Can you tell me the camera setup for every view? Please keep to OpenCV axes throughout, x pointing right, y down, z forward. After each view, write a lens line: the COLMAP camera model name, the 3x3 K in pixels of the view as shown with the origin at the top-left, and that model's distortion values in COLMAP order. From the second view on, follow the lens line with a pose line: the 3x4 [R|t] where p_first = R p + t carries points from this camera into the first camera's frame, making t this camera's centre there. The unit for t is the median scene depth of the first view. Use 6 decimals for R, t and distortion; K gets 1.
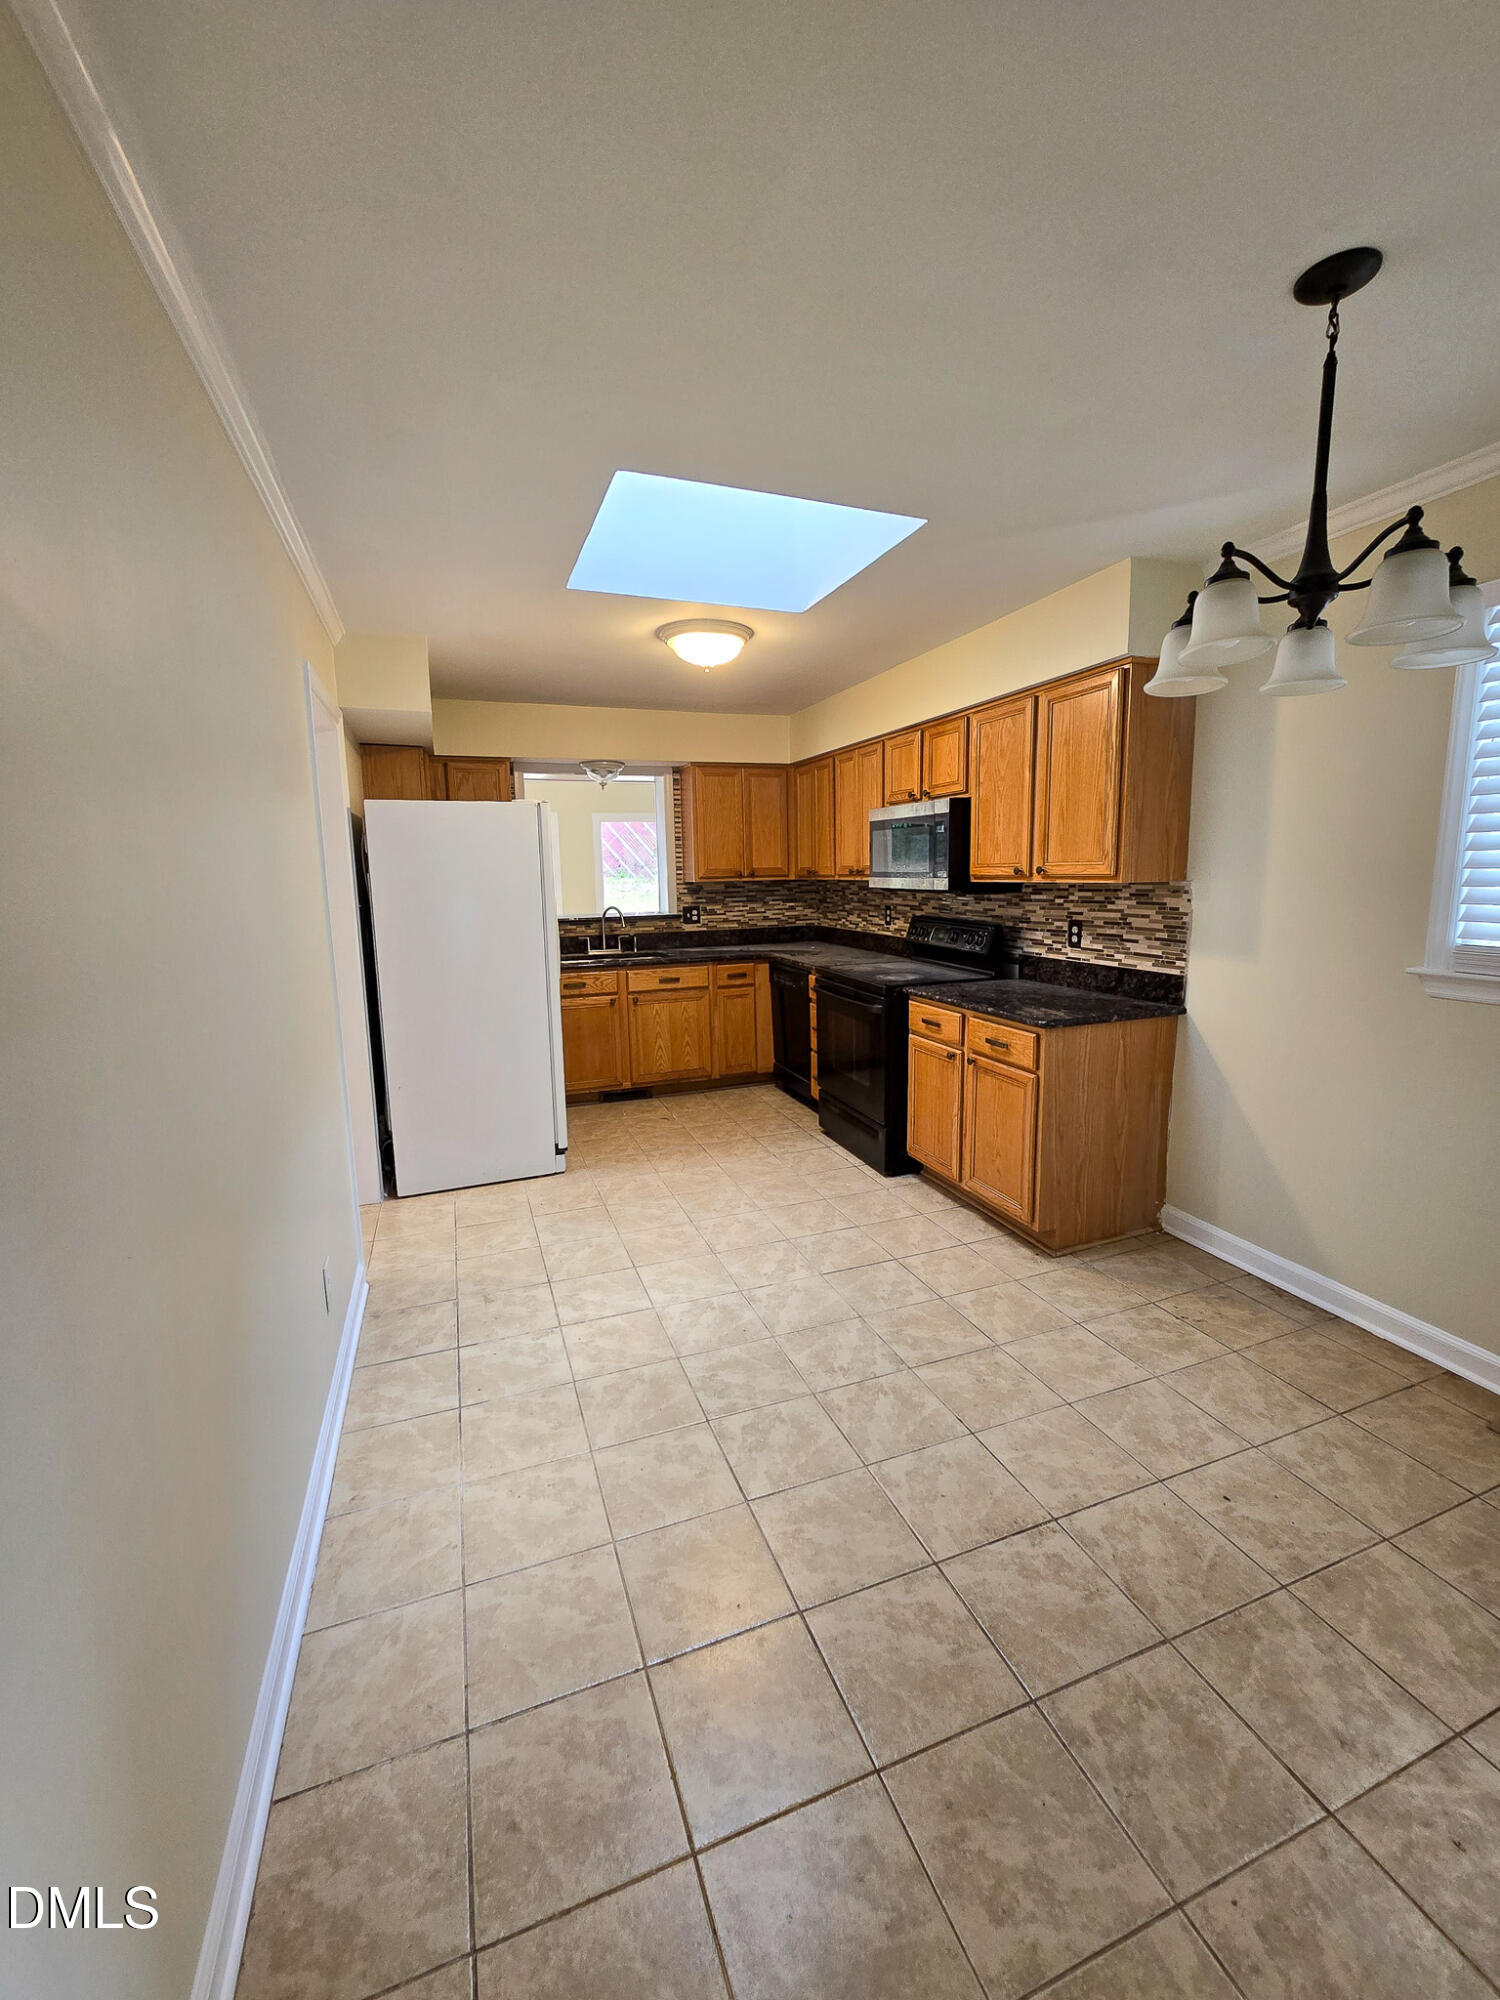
lens RADIAL K [[820.1, 0, 764.2], [0, 820.1, 999.9], [0, 0, 1]] dist [-0.001397, 0.000084]
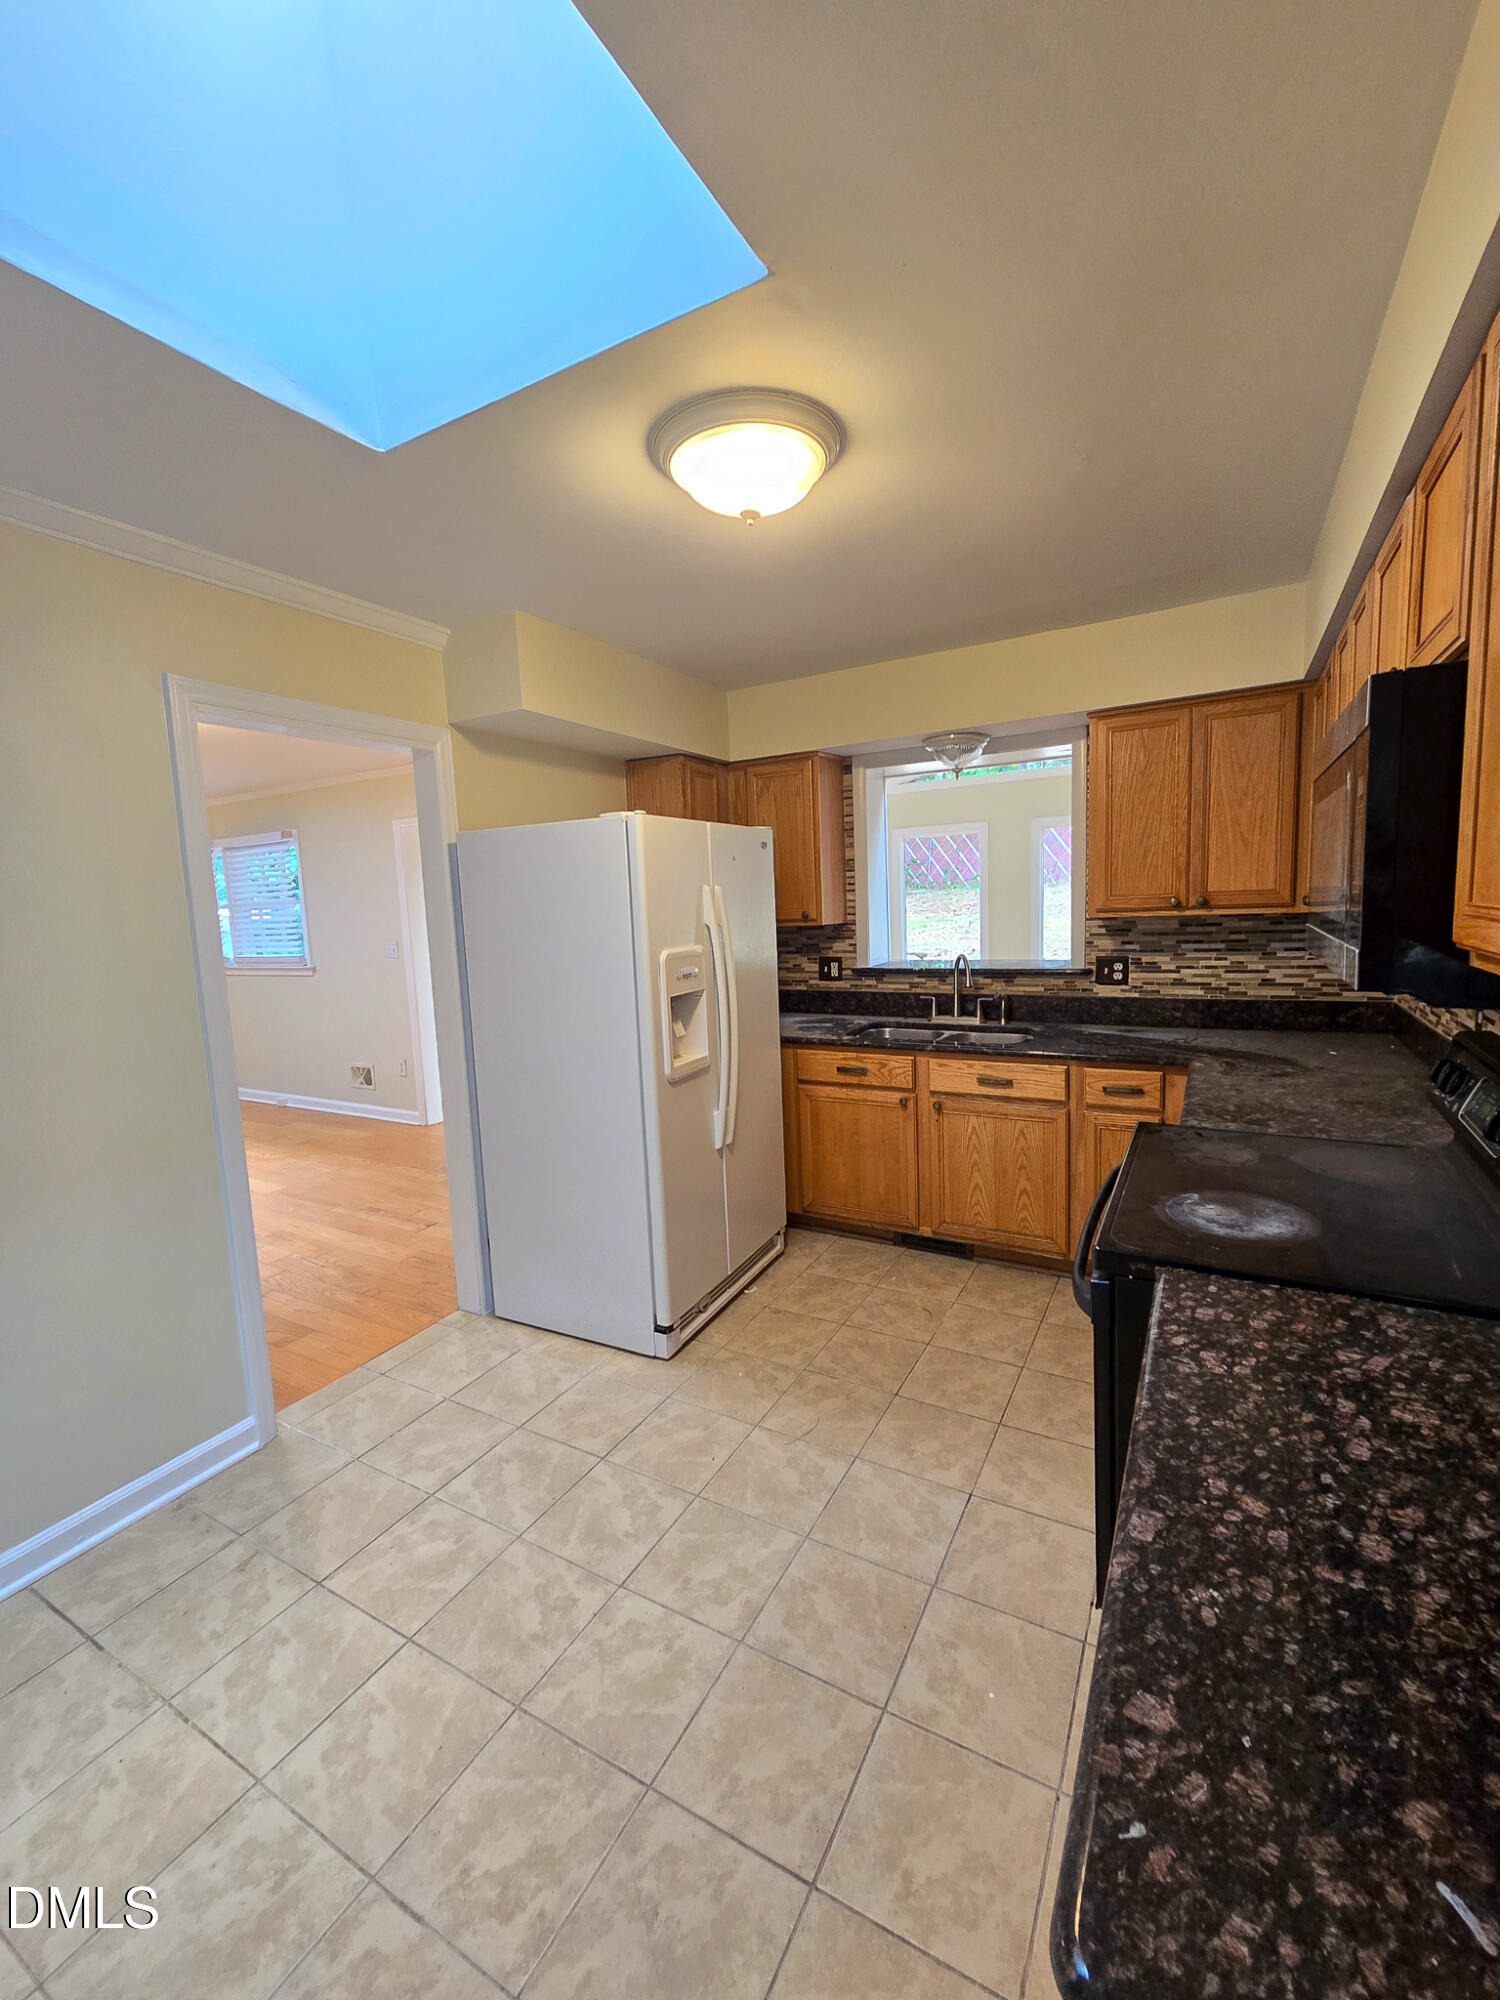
lens RADIAL K [[820.1, 0, 764.2], [0, 820.1, 999.9], [0, 0, 1]] dist [-0.001397, 0.000084]
pose [[0.644783, 0.085606, -0.759557, 0.232207], [-0.091038, 0.995236, 0.034887, -0.091143], [0.758925, 0.046654, 0.649505, 0.479585]]
